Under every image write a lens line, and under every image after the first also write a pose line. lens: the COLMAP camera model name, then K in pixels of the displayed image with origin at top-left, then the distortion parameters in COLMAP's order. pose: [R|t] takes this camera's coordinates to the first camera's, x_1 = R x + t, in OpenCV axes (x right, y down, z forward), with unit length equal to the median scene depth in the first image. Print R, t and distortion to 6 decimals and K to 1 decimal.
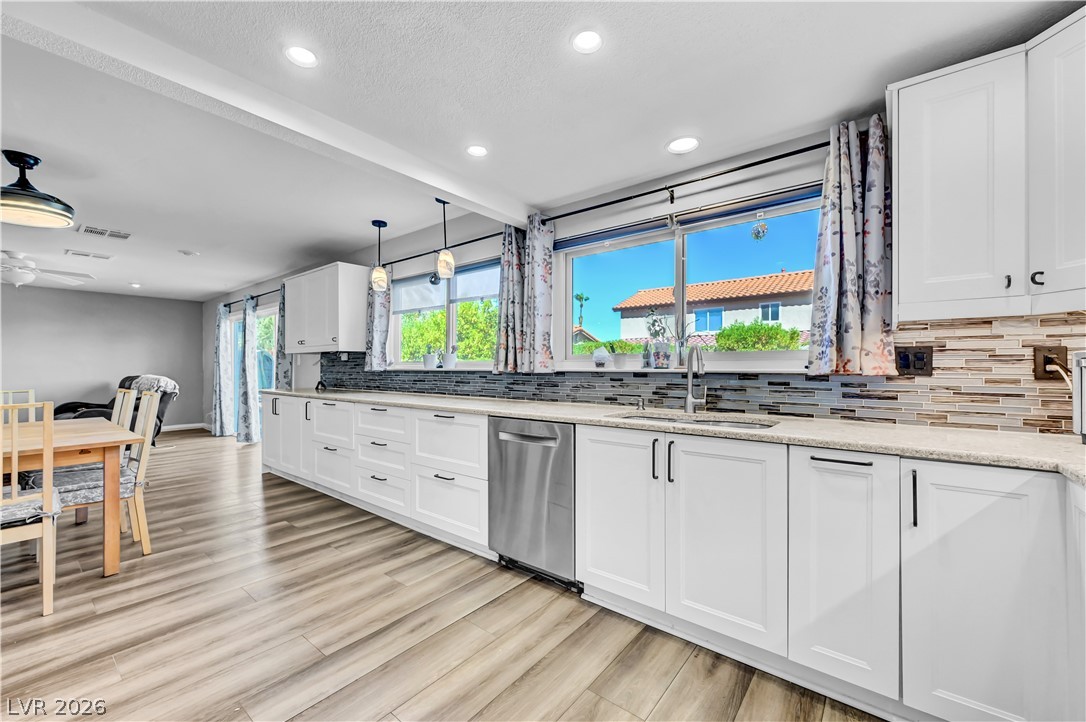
lens RADIAL K [[432.9, 0, 546.9], [0, 432.9, 361.7], [0, 0, 1]] dist [0.000816, 0.000303]
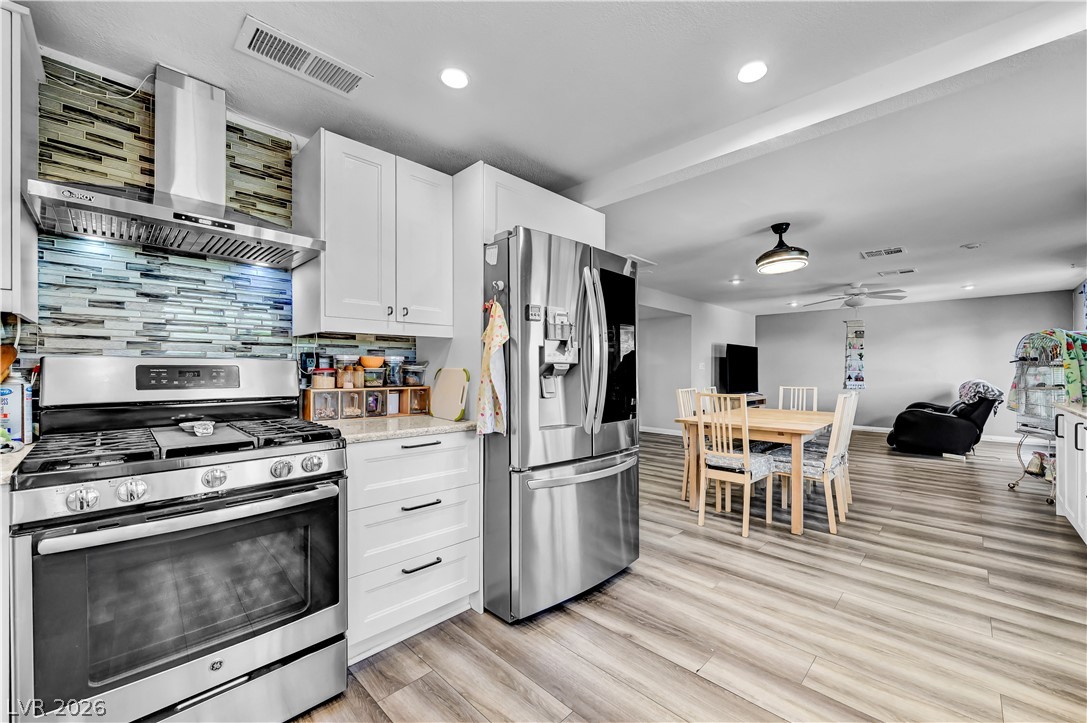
lens RADIAL K [[433.3, 0, 546.6], [0, 433.3, 368.0], [0, 0, 1]] dist [0.000816, 0.000303]
pose [[-0.104934, -0.005073, -0.994466, 0.362319], [0.010367, 0.999927, -0.006194, 0.003797], [0.994425, -0.010960, -0.104874, 0.434084]]
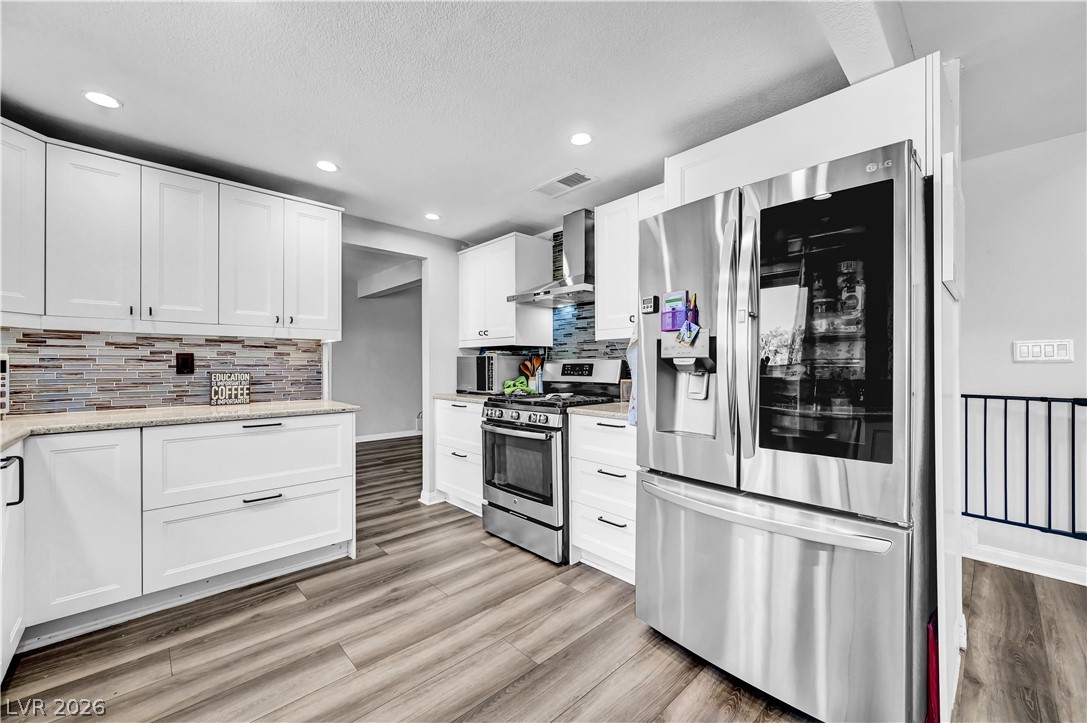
lens RADIAL K [[433.3, 0, 550.8], [0, 433.3, 364.2], [0, 0, 1]] dist [0.000816, 0.000303]
pose [[-0.989627, -0.000862, 0.143657, -0.427706], [-0.003304, 0.999854, -0.016761, 0.013526], [-0.143621, -0.017062, -0.989486, 1.146568]]
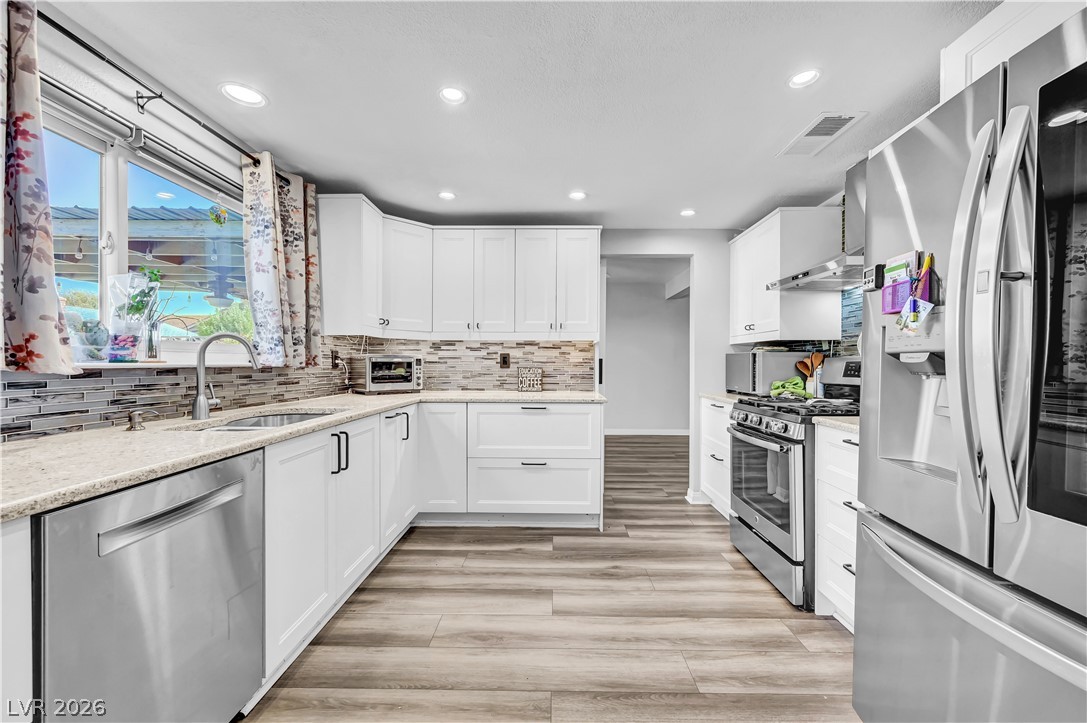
lens RADIAL K [[433.3, 0, 543.2], [0, 433.3, 363.8], [0, 0, 1]] dist [0.000816, 0.000303]
pose [[-0.600464, -0.007092, 0.799621, -0.687885], [-0.017529, 0.999837, -0.004295, 0.012071], [-0.799460, -0.016596, -0.600490, 1.014841]]
